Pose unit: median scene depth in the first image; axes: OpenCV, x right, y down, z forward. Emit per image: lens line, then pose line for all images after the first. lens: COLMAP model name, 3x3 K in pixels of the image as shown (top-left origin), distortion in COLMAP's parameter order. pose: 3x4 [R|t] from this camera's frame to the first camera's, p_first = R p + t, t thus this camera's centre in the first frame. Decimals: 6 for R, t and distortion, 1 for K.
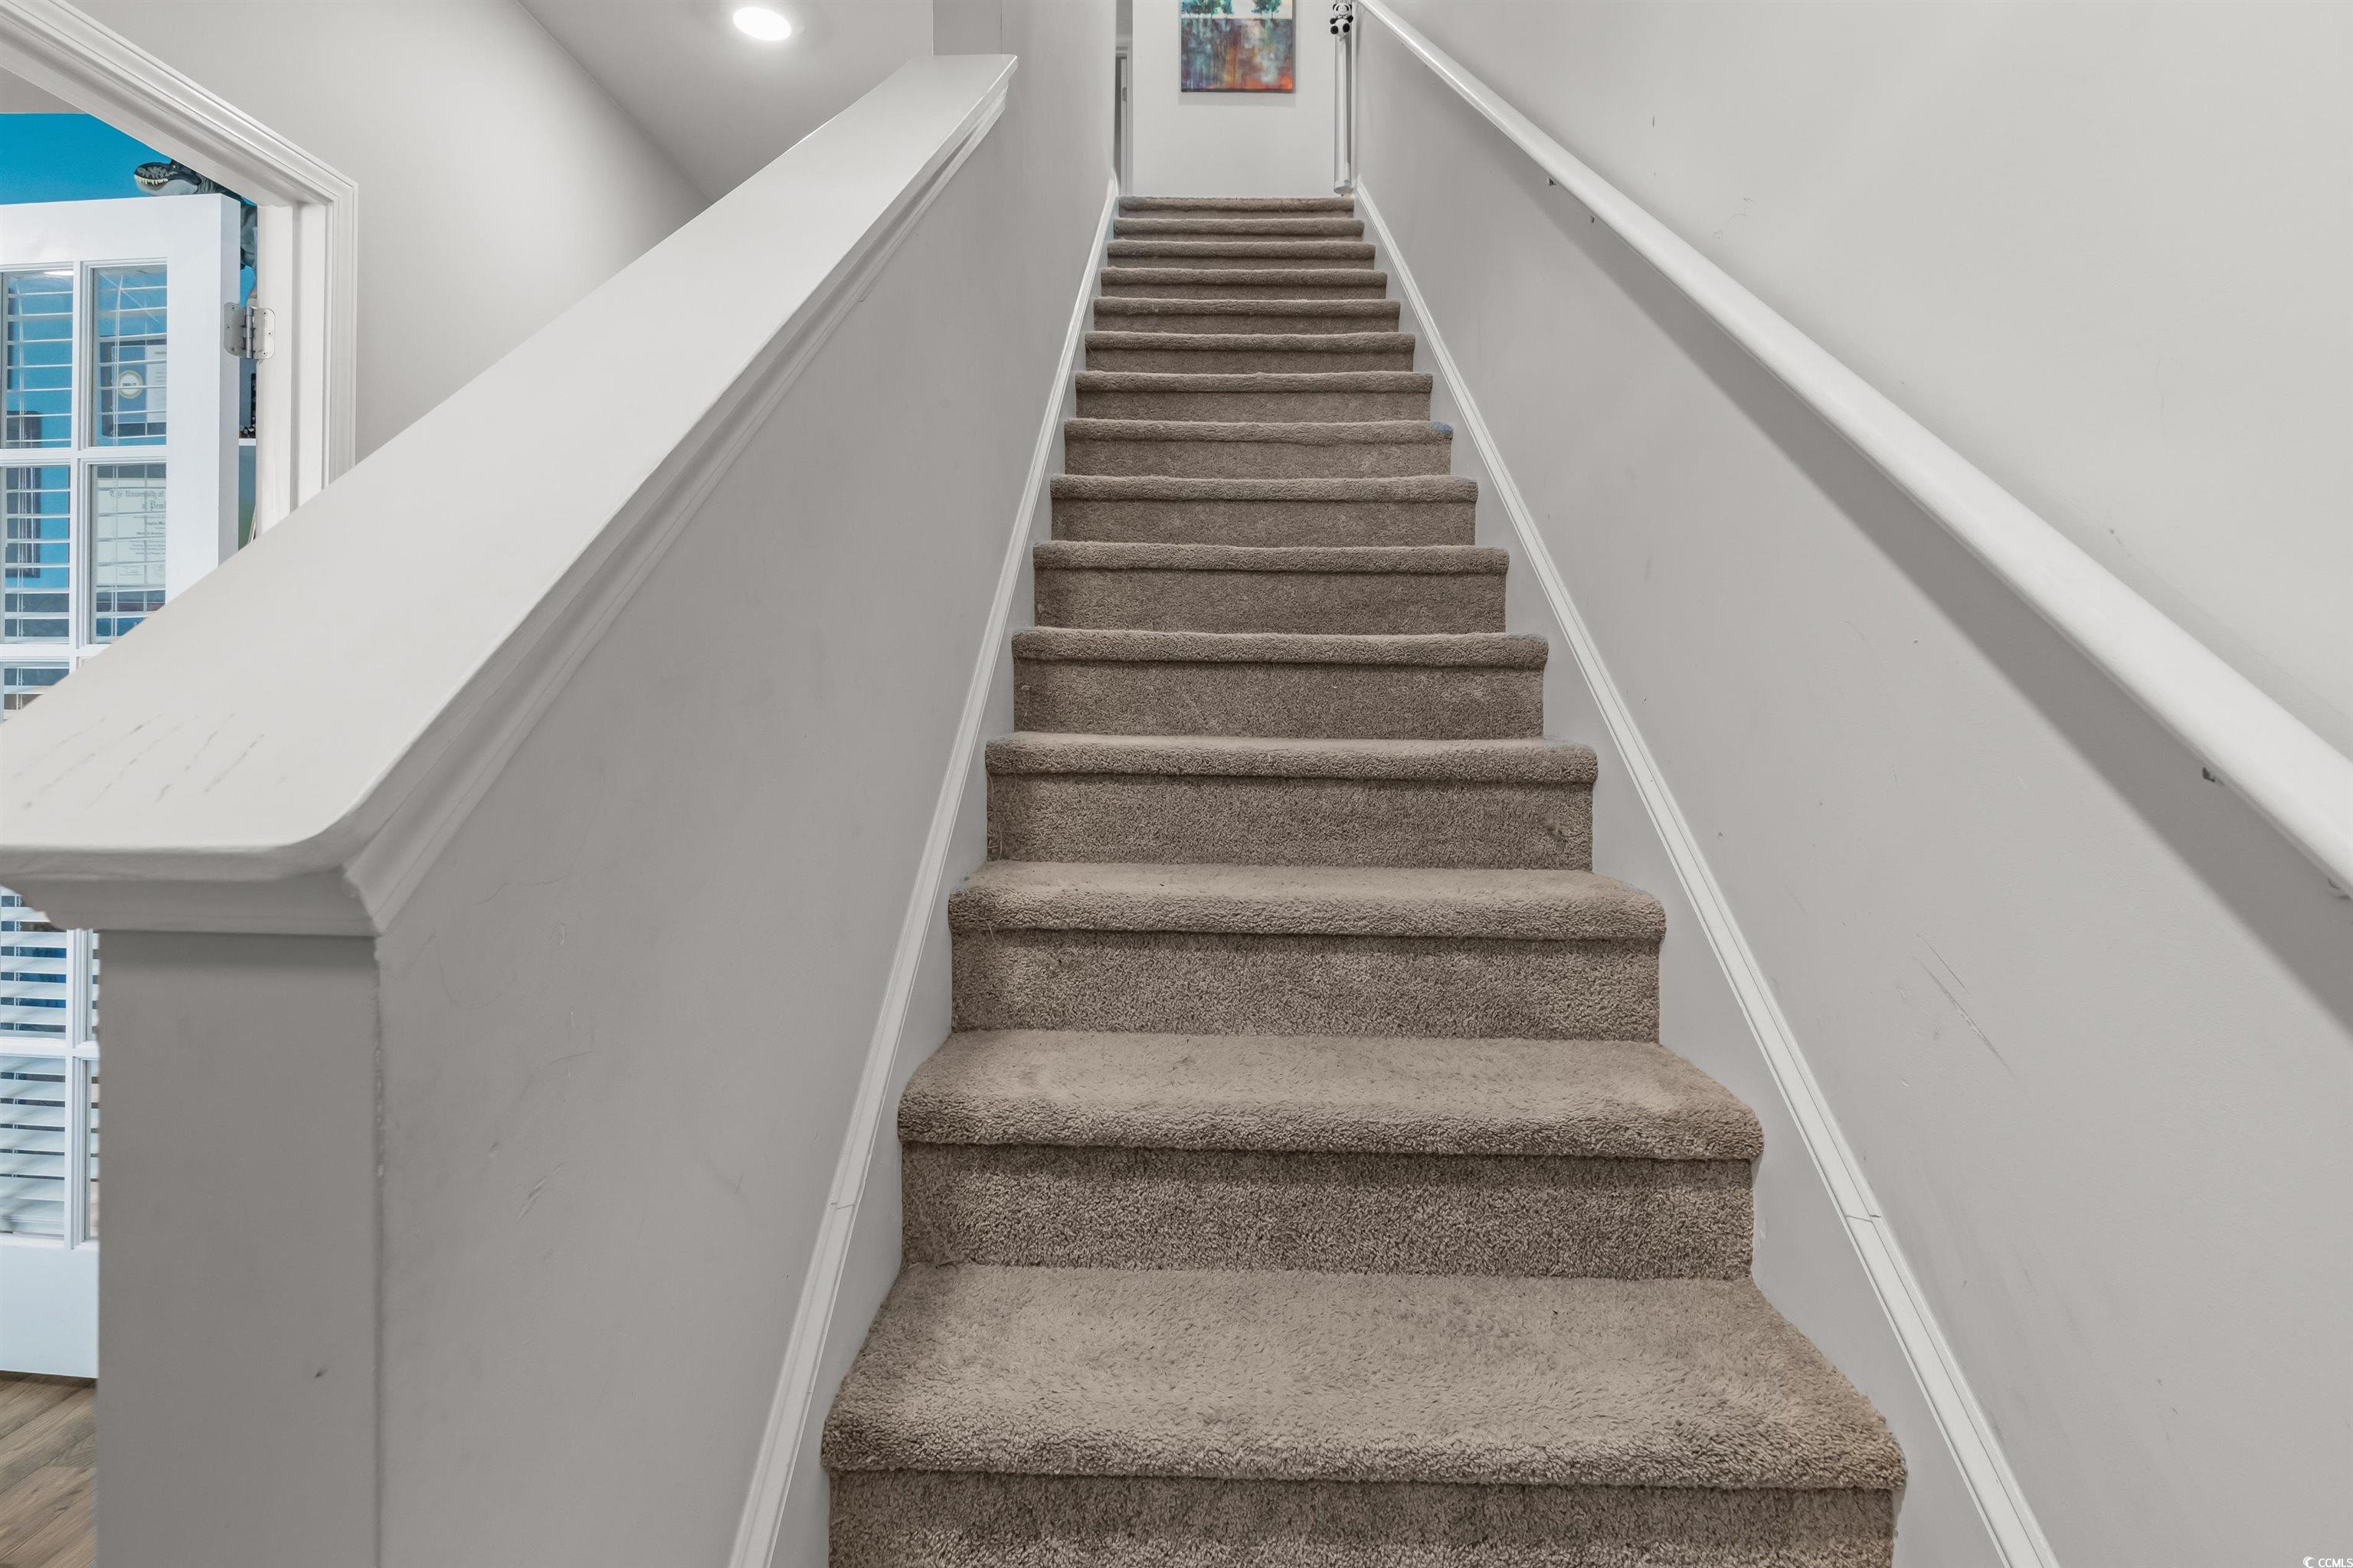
lens RADIAL K [[1211.7, 0, 1183.0], [0, 1211.7, 714.0], [0, 0, 1]] dist [0.006008, -0.001770]
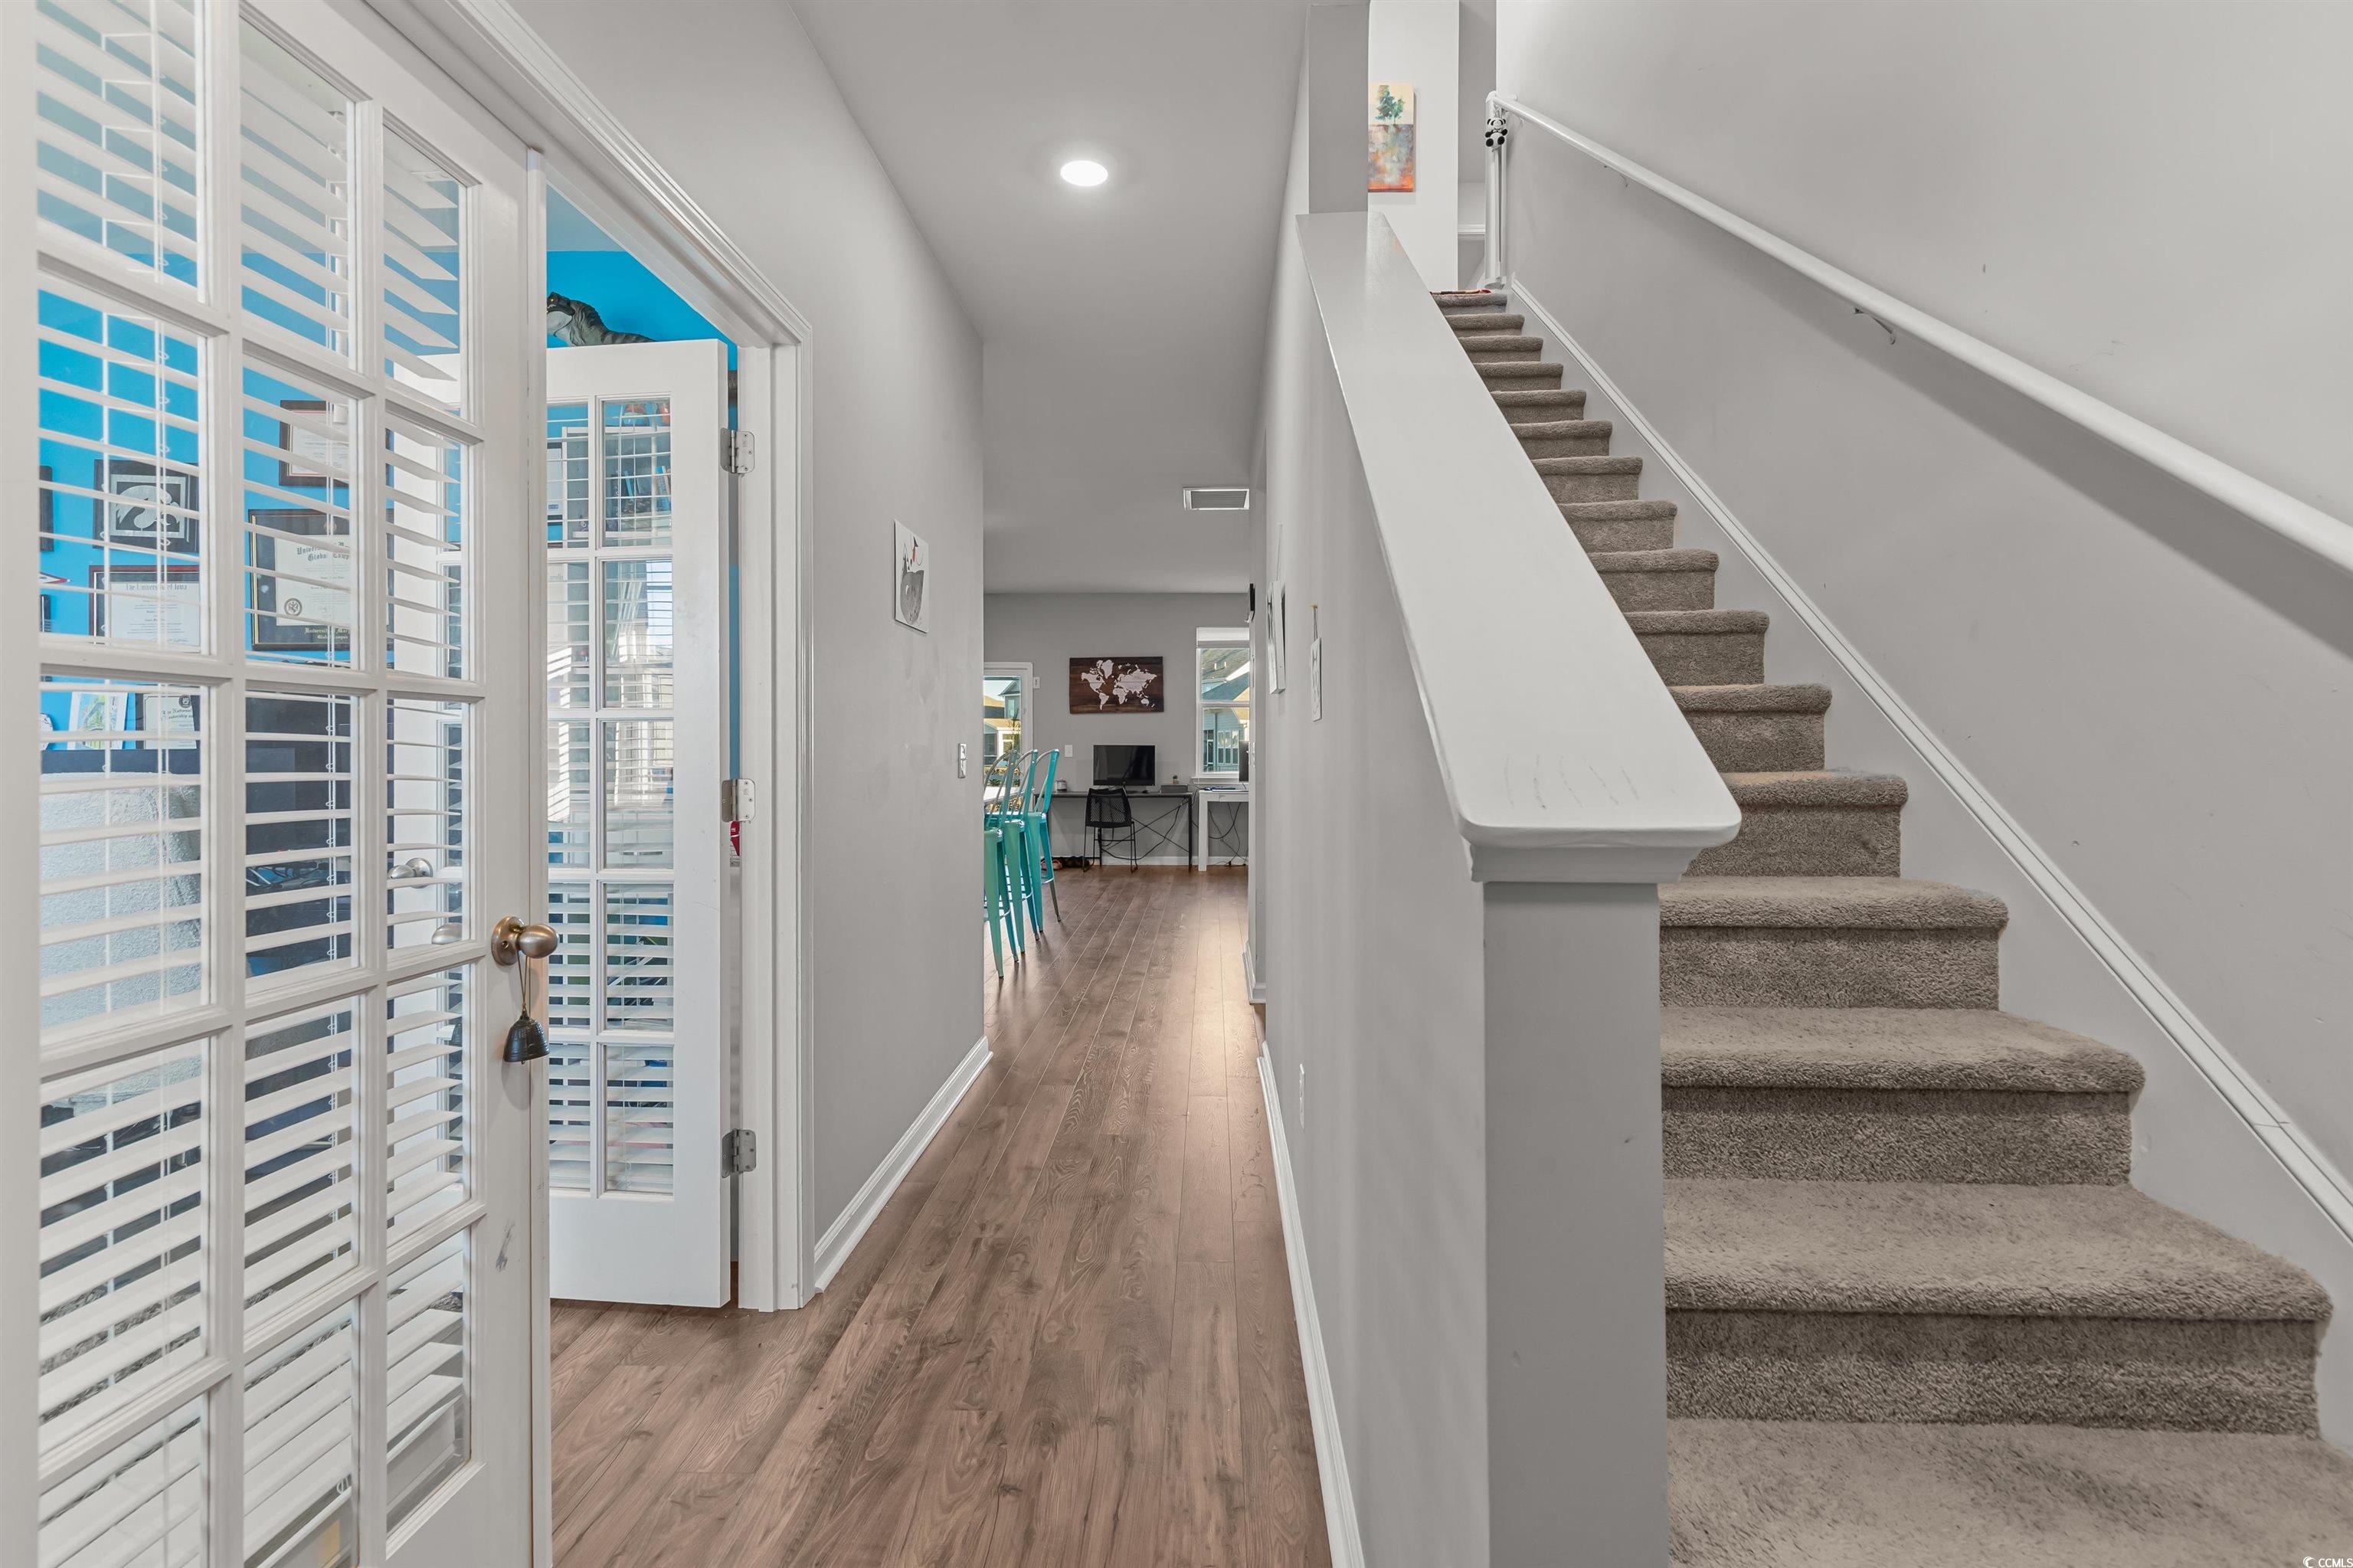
lens RADIAL K [[1136.4, 0, 1175.4], [0, 1136.4, 774.2], [0, 0, 1]] dist [0.016110, -0.000668]
pose [[0.999663, -0.011874, -0.023103, -0.499711], [0.012209, 0.999821, 0.014422, -0.000547], [0.022928, -0.014699, 0.999629, -0.233102]]
